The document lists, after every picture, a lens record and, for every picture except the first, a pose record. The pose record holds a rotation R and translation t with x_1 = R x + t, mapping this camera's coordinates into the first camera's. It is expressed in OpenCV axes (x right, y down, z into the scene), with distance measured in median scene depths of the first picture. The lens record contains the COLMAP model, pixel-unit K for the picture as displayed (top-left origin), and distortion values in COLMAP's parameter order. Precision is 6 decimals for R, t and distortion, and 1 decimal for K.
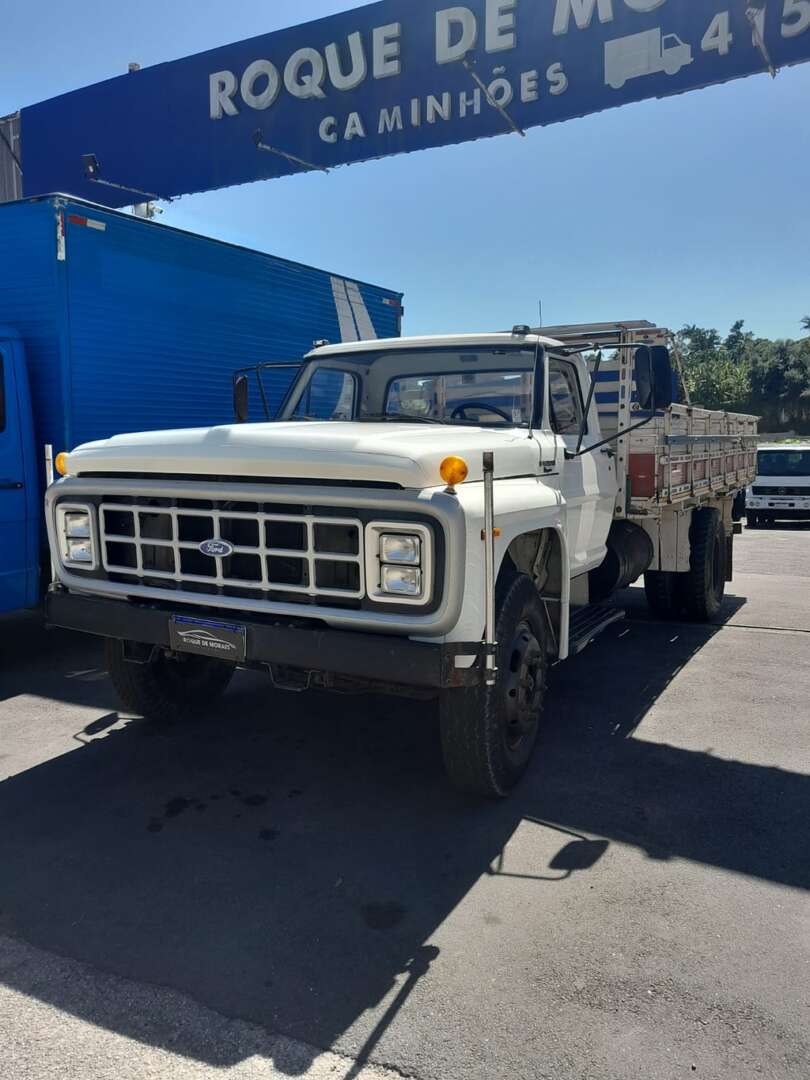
lens RADIAL K [[839.4, 0, 395.0], [0, 839.4, 539.0], [0, 0, 1]] dist [0.066871, -0.087893]
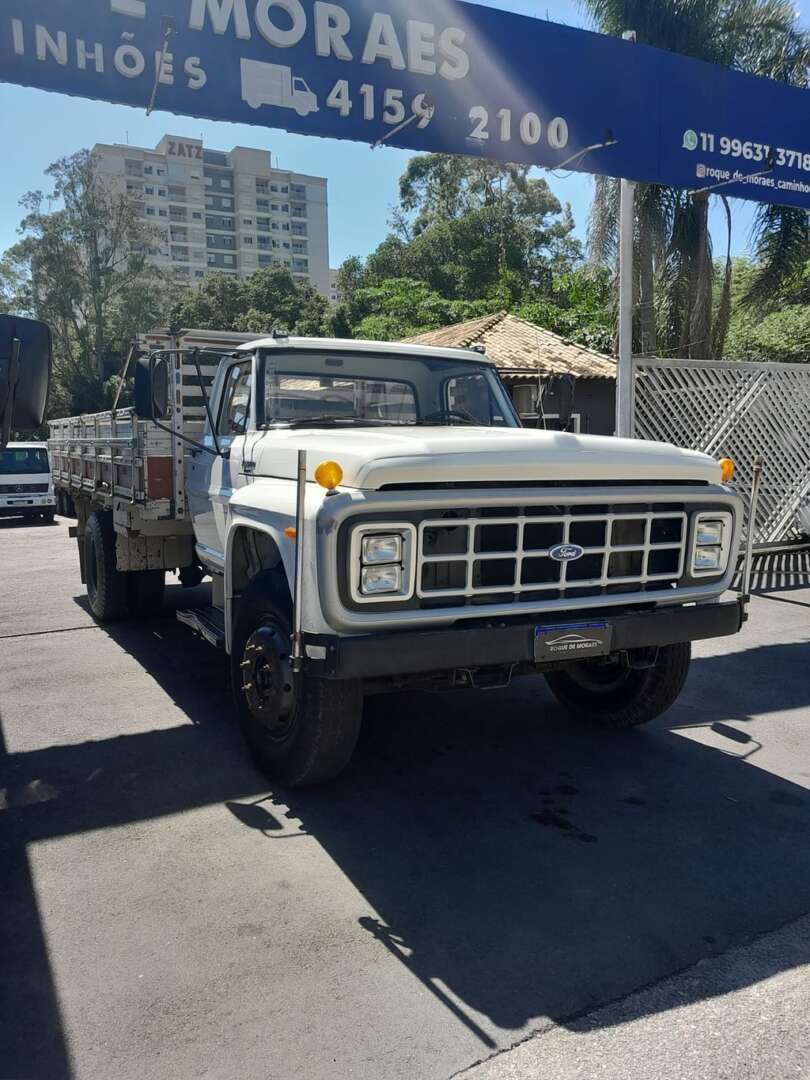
lens RADIAL K [[839.2, 0, 395.6], [0, 839.2, 544.1], [0, 0, 1]] dist [0.031414, -0.034280]
pose [[0.538374, -0.092853, 0.837575, -0.554298], [0.084429, 0.994854, 0.056020, -0.034759], [-0.838466, 0.040556, 0.543443, 0.296006]]
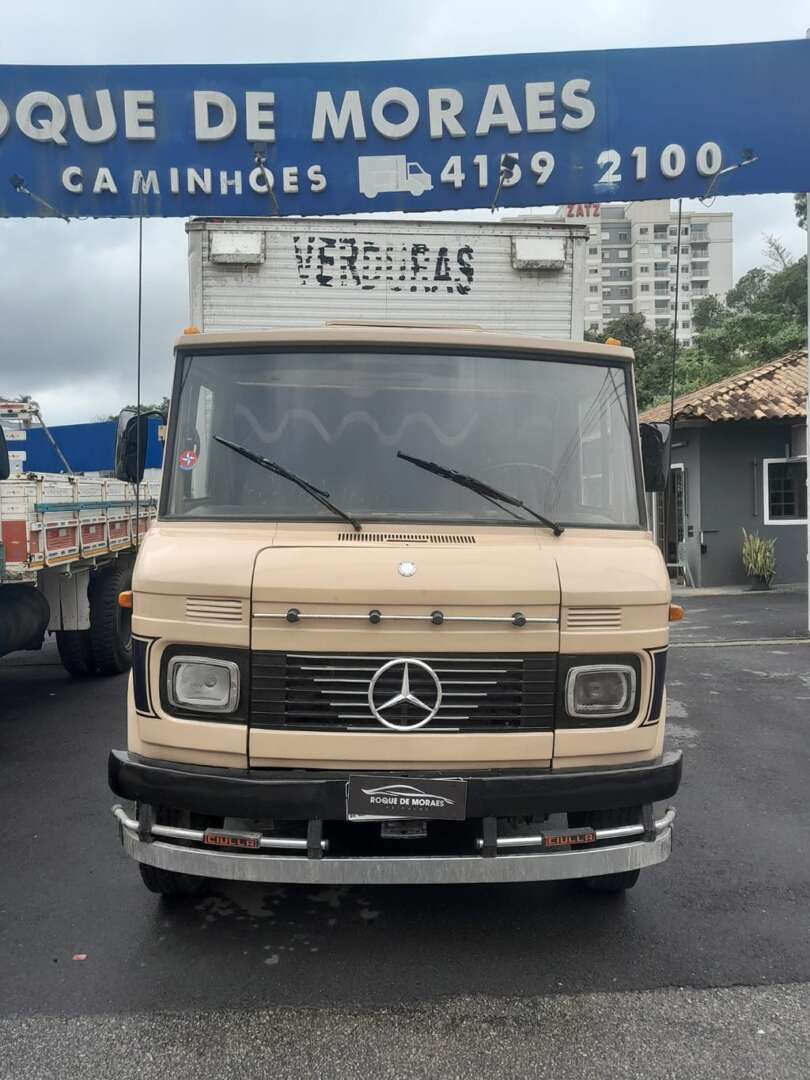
lens RADIAL K [[839.2, 0, 395.6], [0, 839.2, 544.1], [0, 0, 1]] dist [0.031414, -0.034280]
pose [[0.863549, -0.034996, 0.503049, -0.299182], [0.061293, 0.997477, -0.035825, -0.011461], [-0.500526, 0.061770, 0.863515, 0.011441]]
